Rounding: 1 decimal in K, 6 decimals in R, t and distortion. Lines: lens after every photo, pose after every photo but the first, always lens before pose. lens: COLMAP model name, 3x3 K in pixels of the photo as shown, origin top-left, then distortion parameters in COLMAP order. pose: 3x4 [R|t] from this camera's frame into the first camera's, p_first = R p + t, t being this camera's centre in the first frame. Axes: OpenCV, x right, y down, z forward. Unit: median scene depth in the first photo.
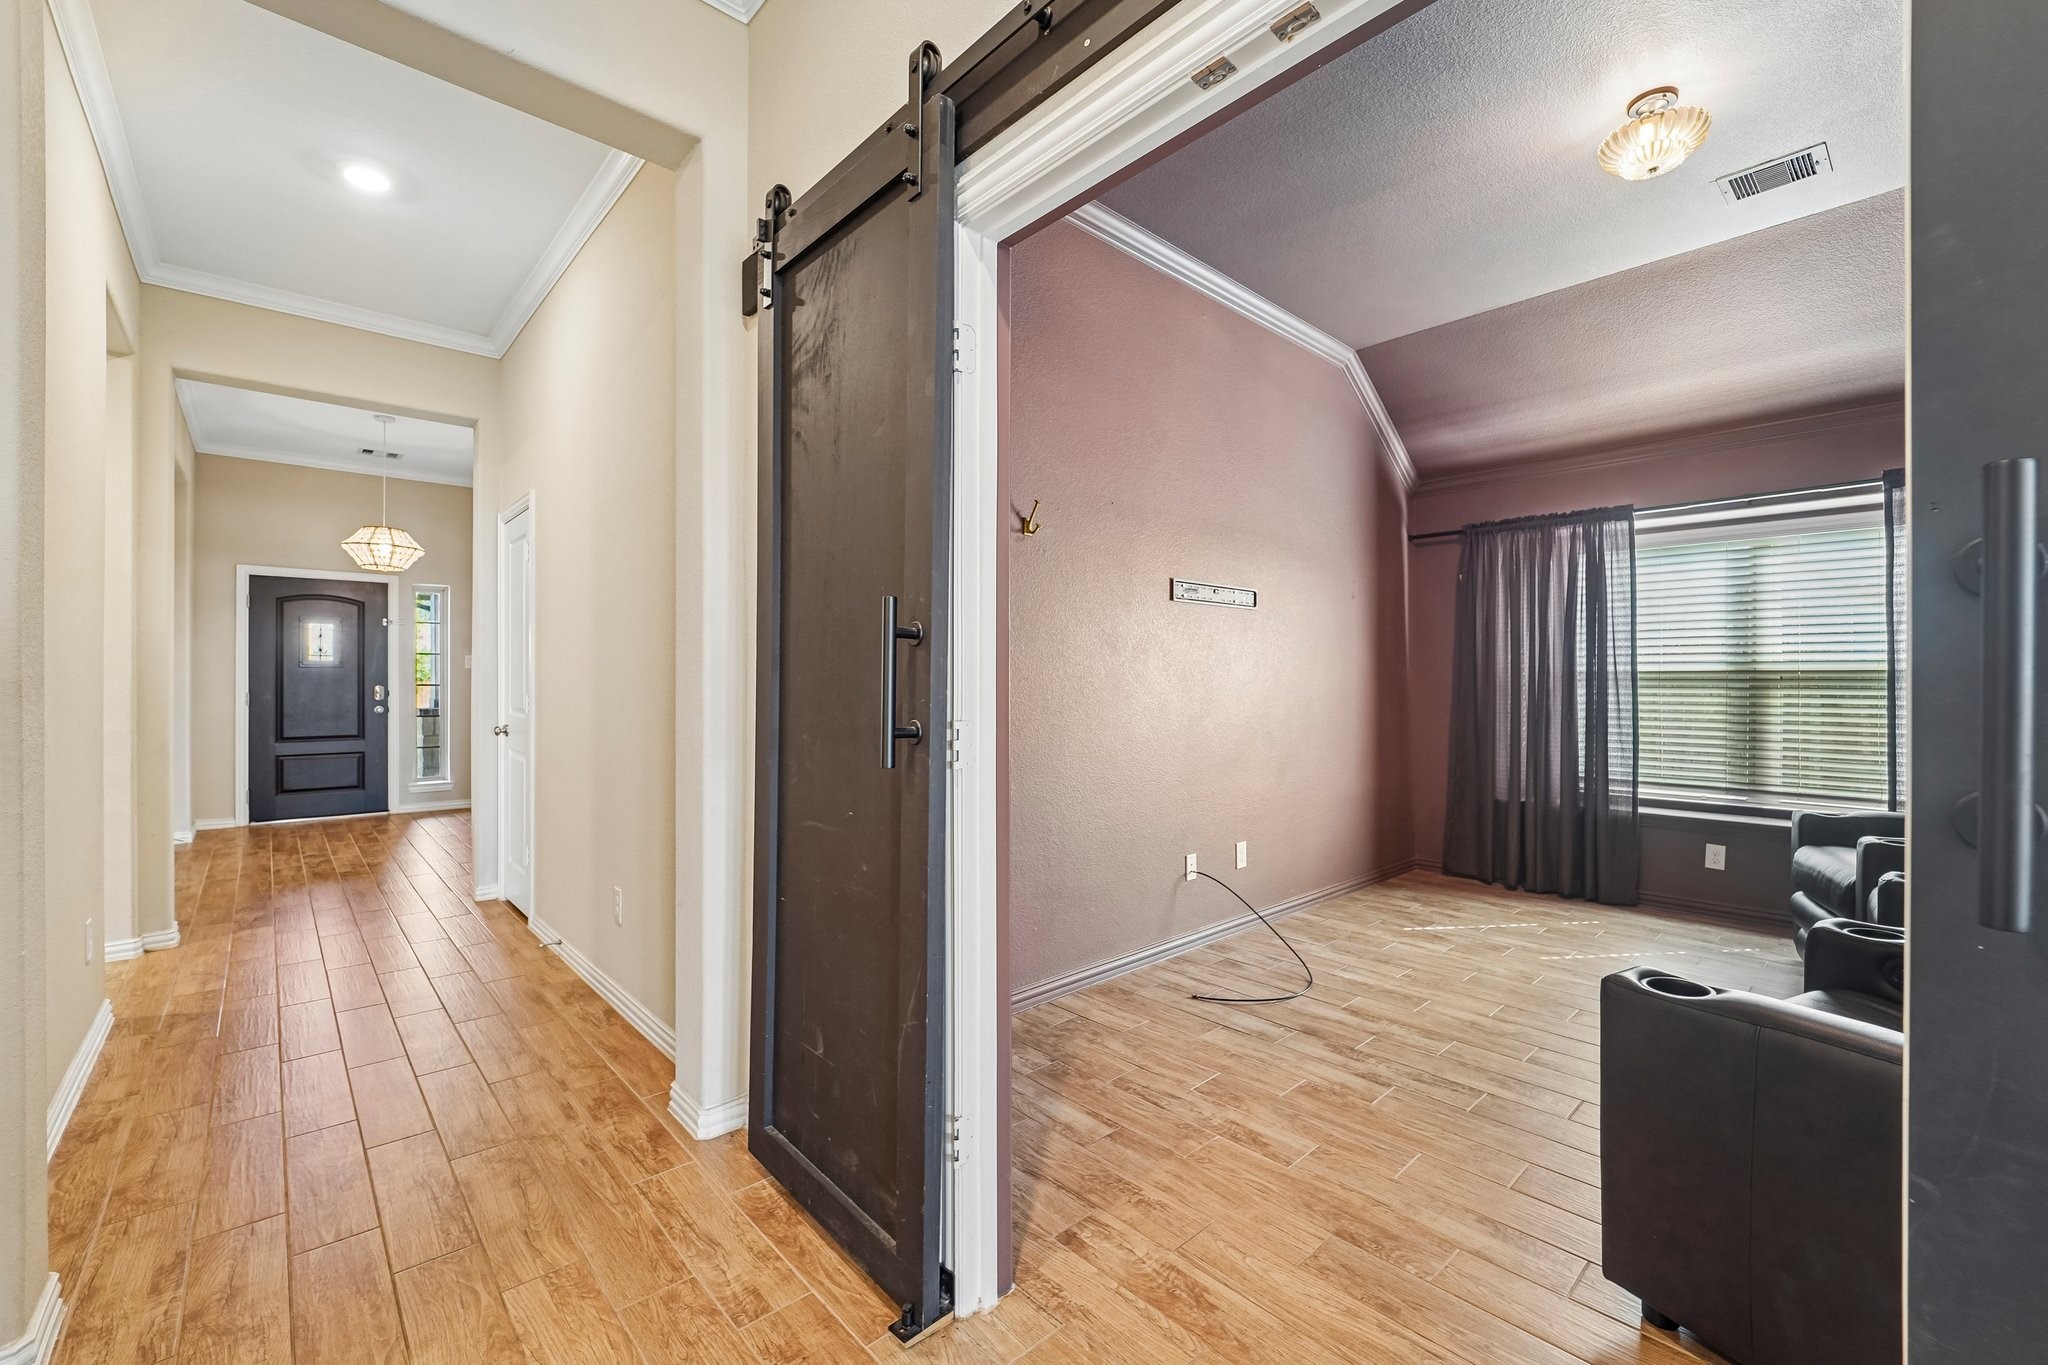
lens RADIAL K [[848.7, 0, 1049.2], [0, 848.7, 686.7], [0, 0, 1]] dist [-0.004373, -0.000377]
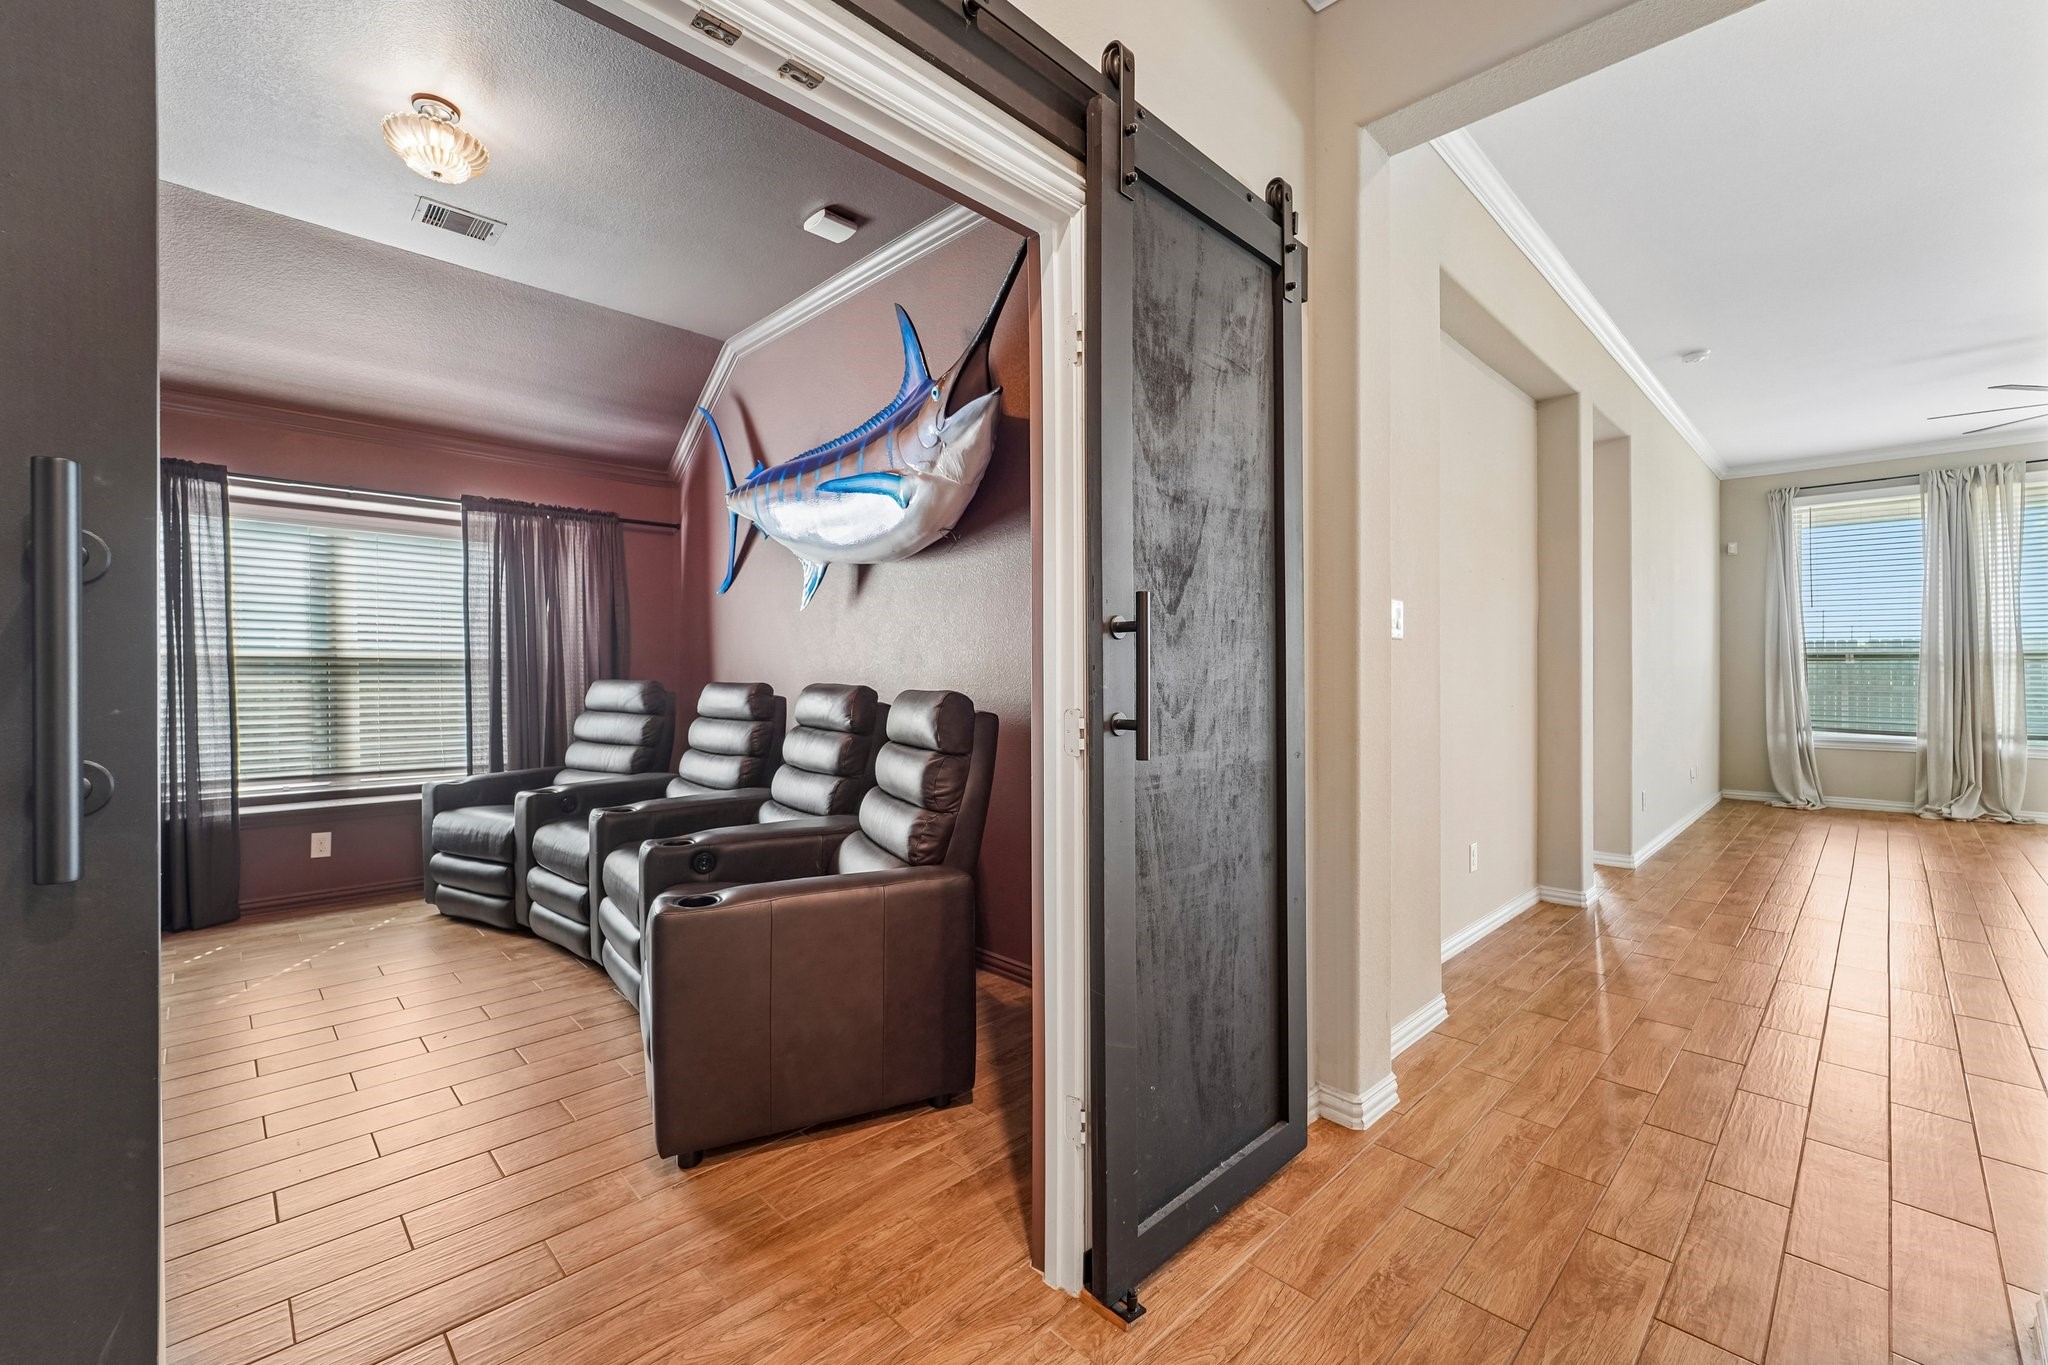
lens RADIAL K [[851.5, 0, 1026.7], [0, 851.5, 683.8], [0, 0, 1]] dist [0.000197, -0.000214]
pose [[-0.030966, -0.015804, 0.999395, -0.244827], [0.002048, 0.999872, 0.015875, -0.001994], [-0.999518, 0.002539, -0.030930, 0.215264]]
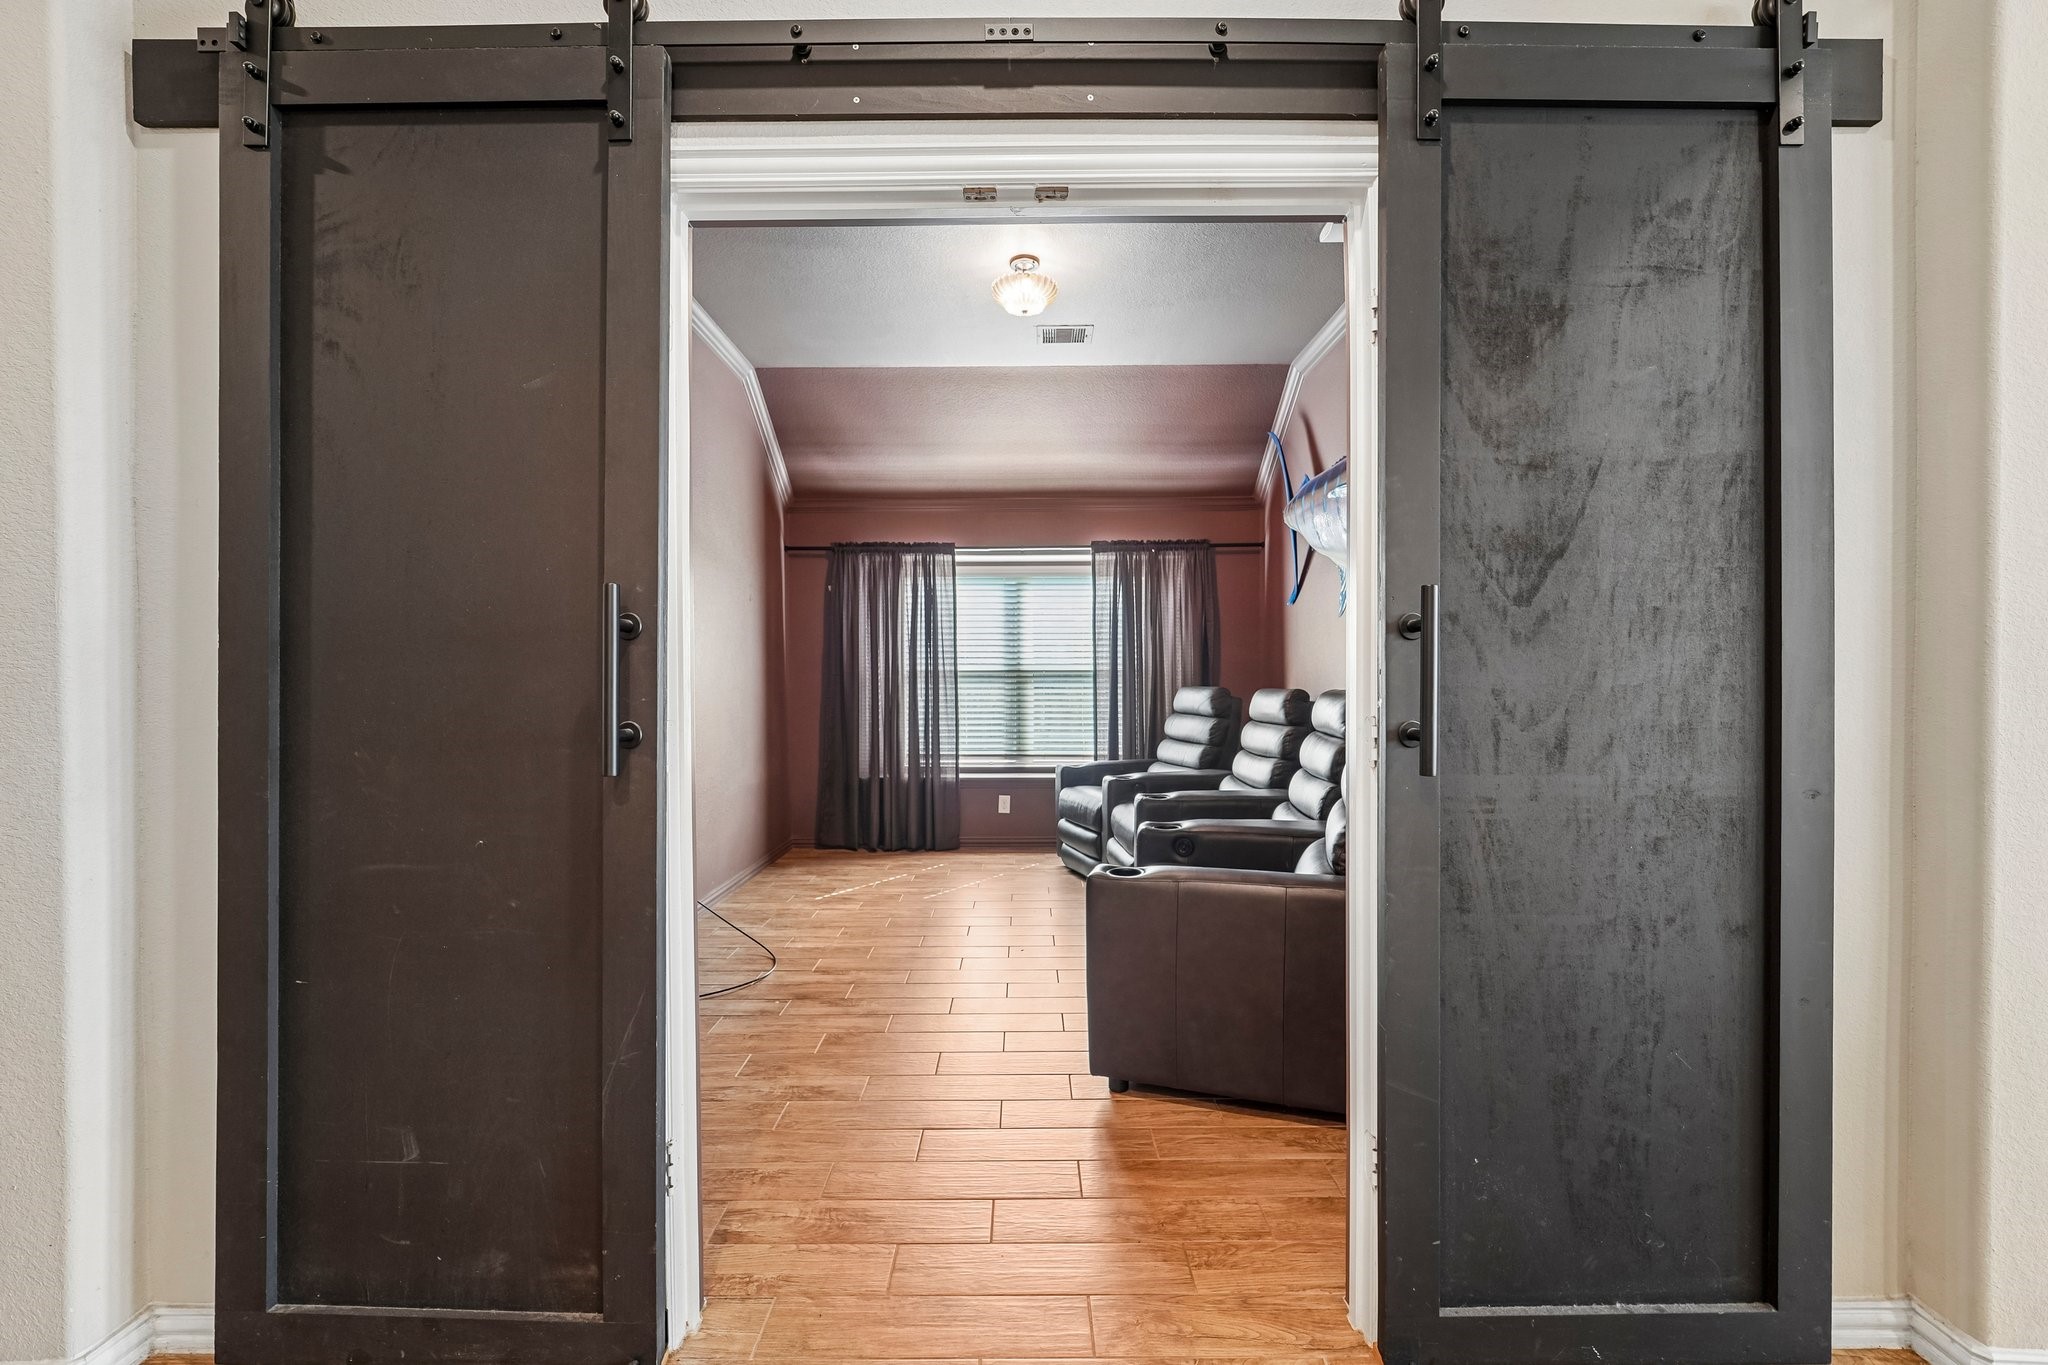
lens RADIAL K [[848.6, 0, 1026.2], [0, 848.6, 695.1], [0, 0, 1]] dist [-0.003474, -0.000538]
pose [[0.679816, -0.017514, 0.733173, -0.218163], [0.008338, 0.999835, 0.016153, -0.000293], [-0.733335, -0.004868, 0.679850, 0.029405]]
